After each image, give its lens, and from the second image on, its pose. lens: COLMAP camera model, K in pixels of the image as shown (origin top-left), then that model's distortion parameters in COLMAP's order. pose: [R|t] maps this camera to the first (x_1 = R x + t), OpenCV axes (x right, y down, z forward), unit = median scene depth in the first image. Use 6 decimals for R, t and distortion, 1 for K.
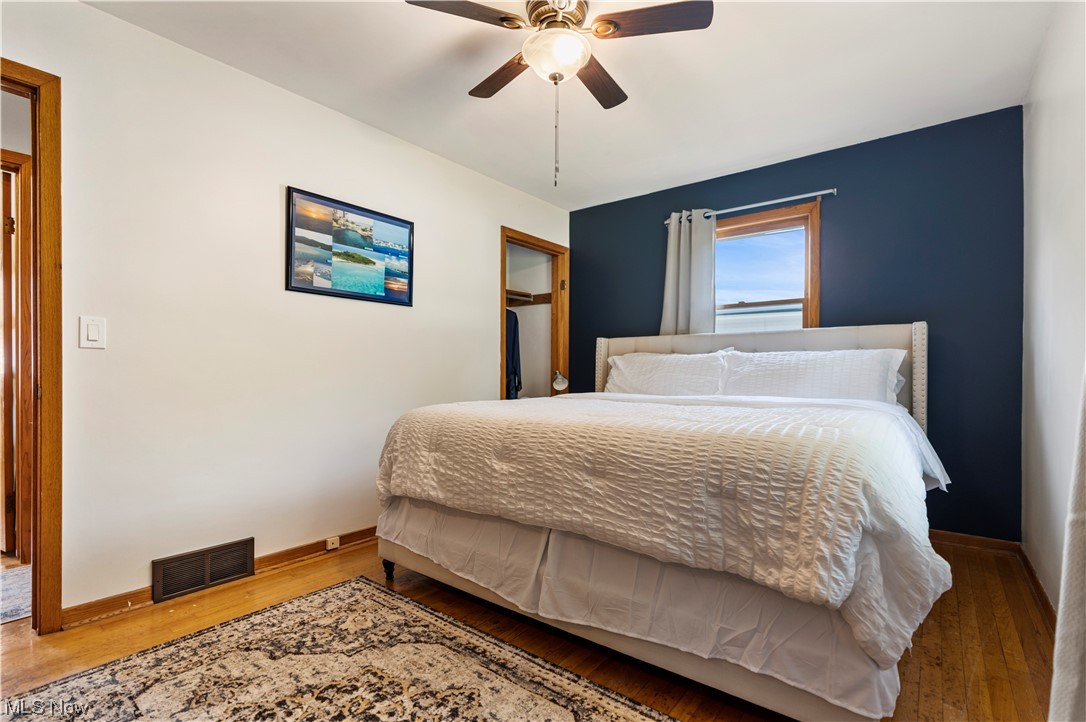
lens RADIAL K [[497.6, 0, 547.2], [0, 497.6, 374.9], [0, 0, 1]] dist [-0.002409, -0.000319]
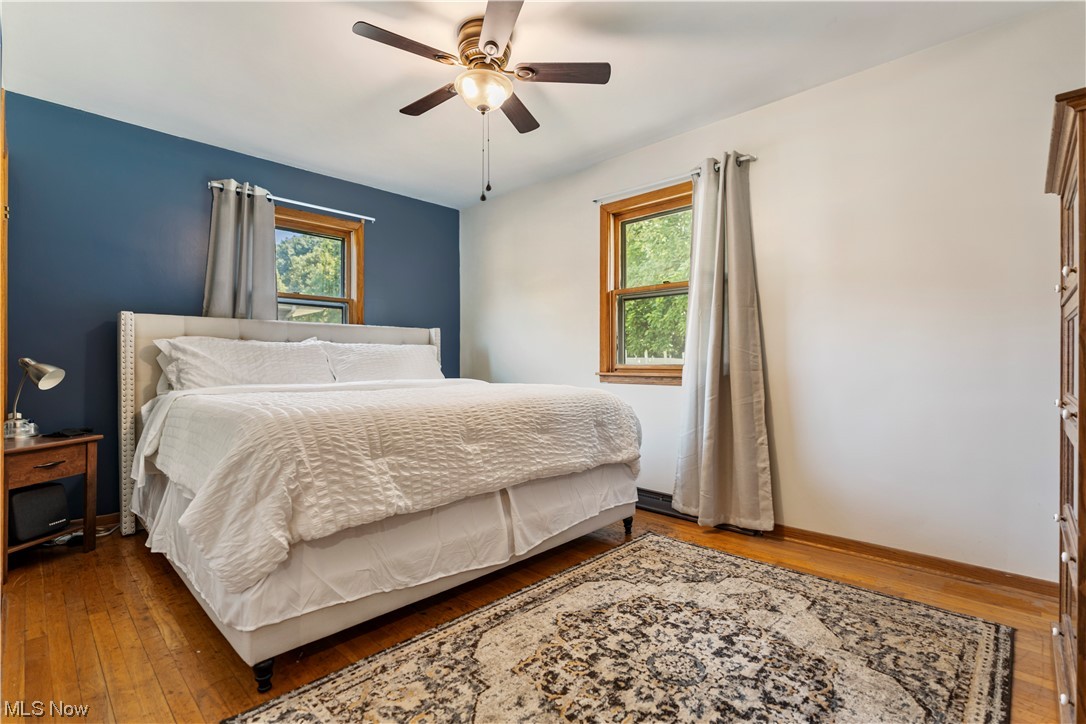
lens RADIAL K [[492.4, 0, 543.0], [0, 492.4, 362.0], [0, 0, 1]] dist [-0.004053, -0.000129]
pose [[0.110626, 0.000397, 0.993862, -1.154321], [0.005254, 0.999986, -0.000985, 0.002492], [-0.993848, 0.005331, 0.110622, 0.755338]]
